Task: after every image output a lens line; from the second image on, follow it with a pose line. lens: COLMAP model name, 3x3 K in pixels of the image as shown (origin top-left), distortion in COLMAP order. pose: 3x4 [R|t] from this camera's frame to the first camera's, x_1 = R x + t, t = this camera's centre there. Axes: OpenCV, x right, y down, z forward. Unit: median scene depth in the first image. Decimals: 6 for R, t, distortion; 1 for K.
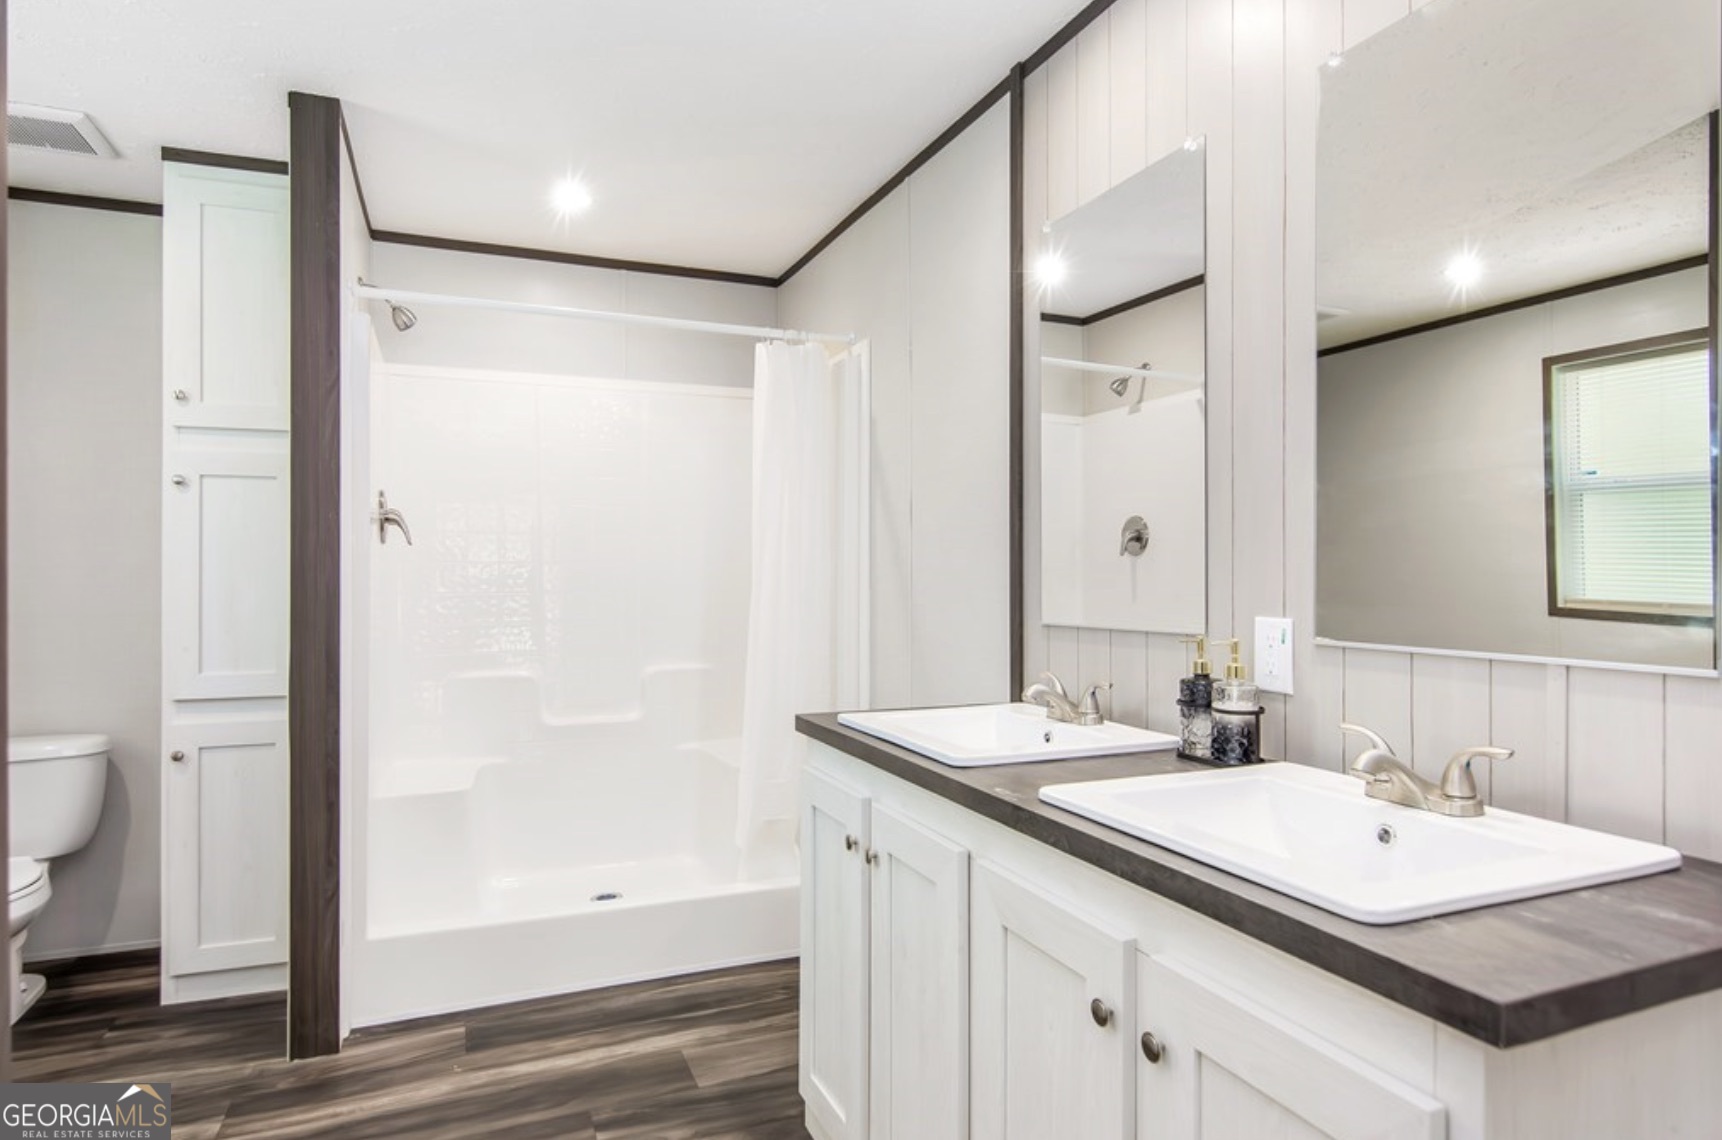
lens RADIAL K [[973.5, 0, 851.5], [0, 973.5, 571.8], [0, 0, 1]] dist [0.008707, -0.002296]
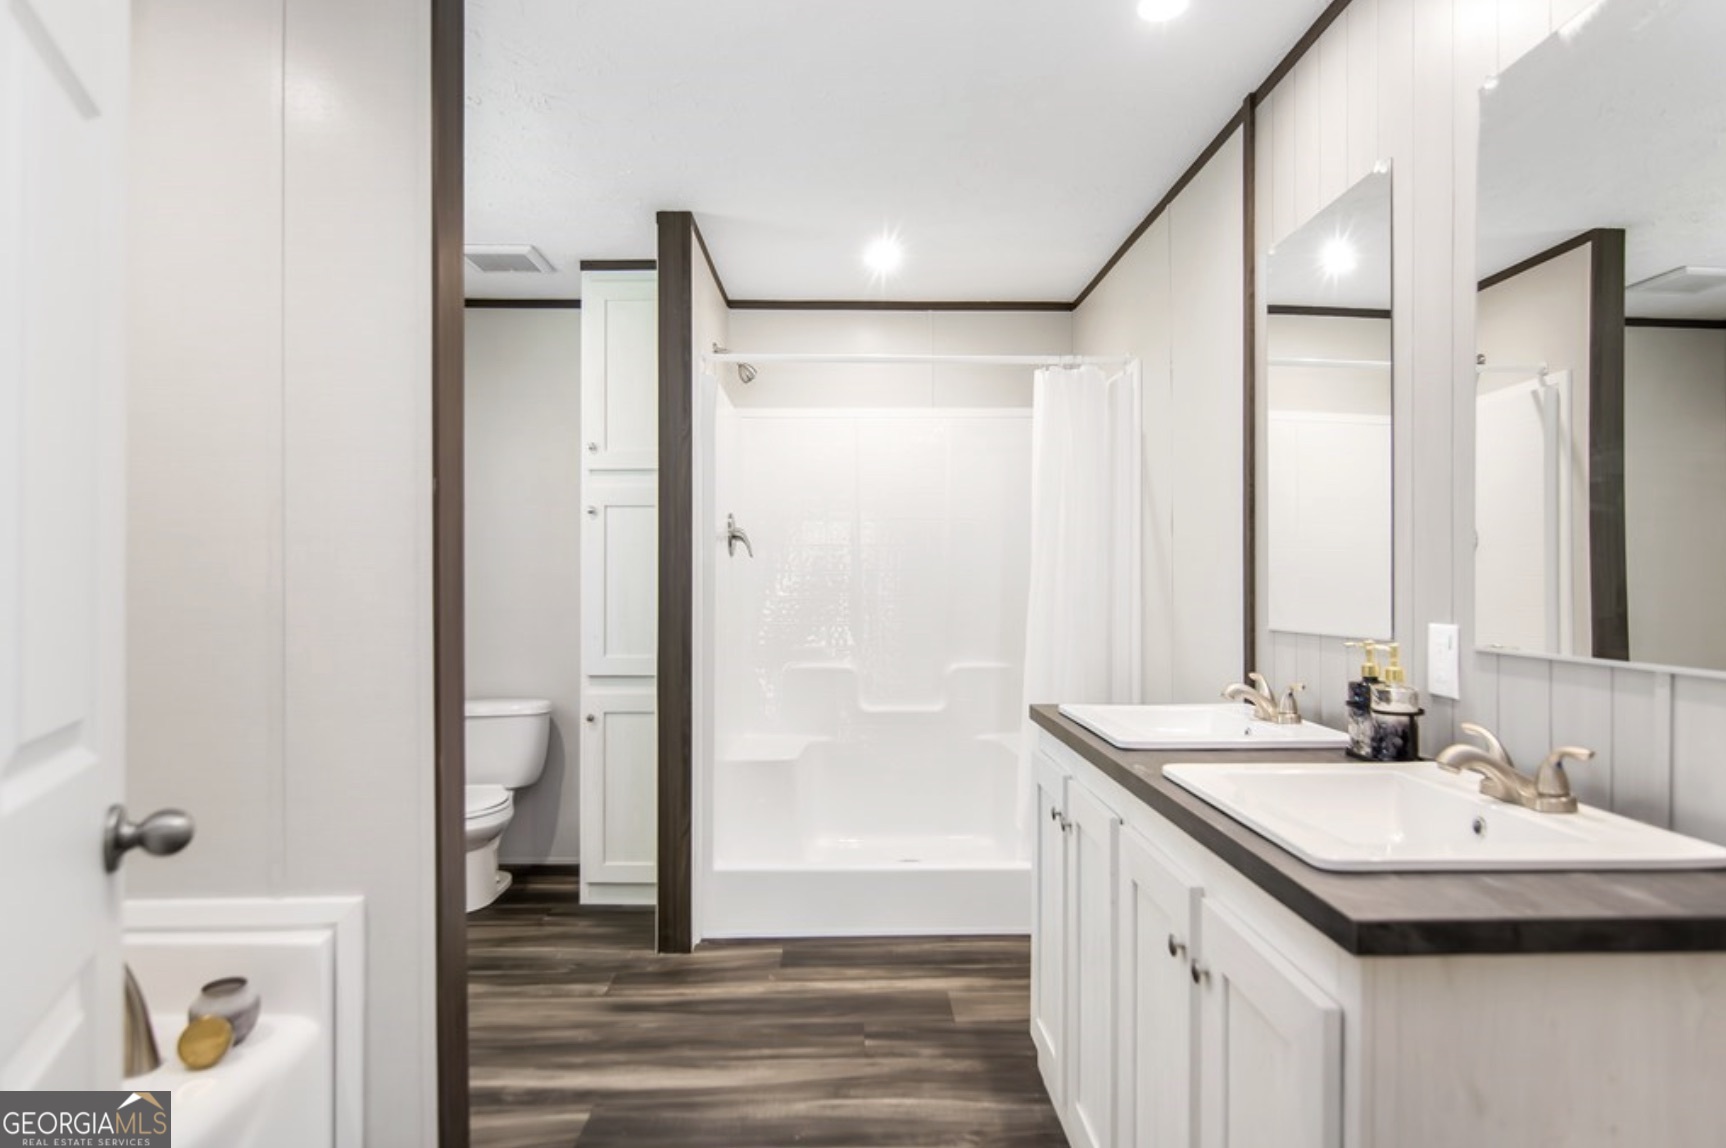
lens RADIAL K [[976.6, 0, 871.7], [0, 976.6, 579.0], [0, 0, 1]] dist [0.007666, 0.000631]
pose [[0.935944, -0.000285, -0.352150, 0.150530], [0.000672, 0.999999, 0.000976, -0.001723], [0.352150, -0.001150, 0.935943, -0.119804]]
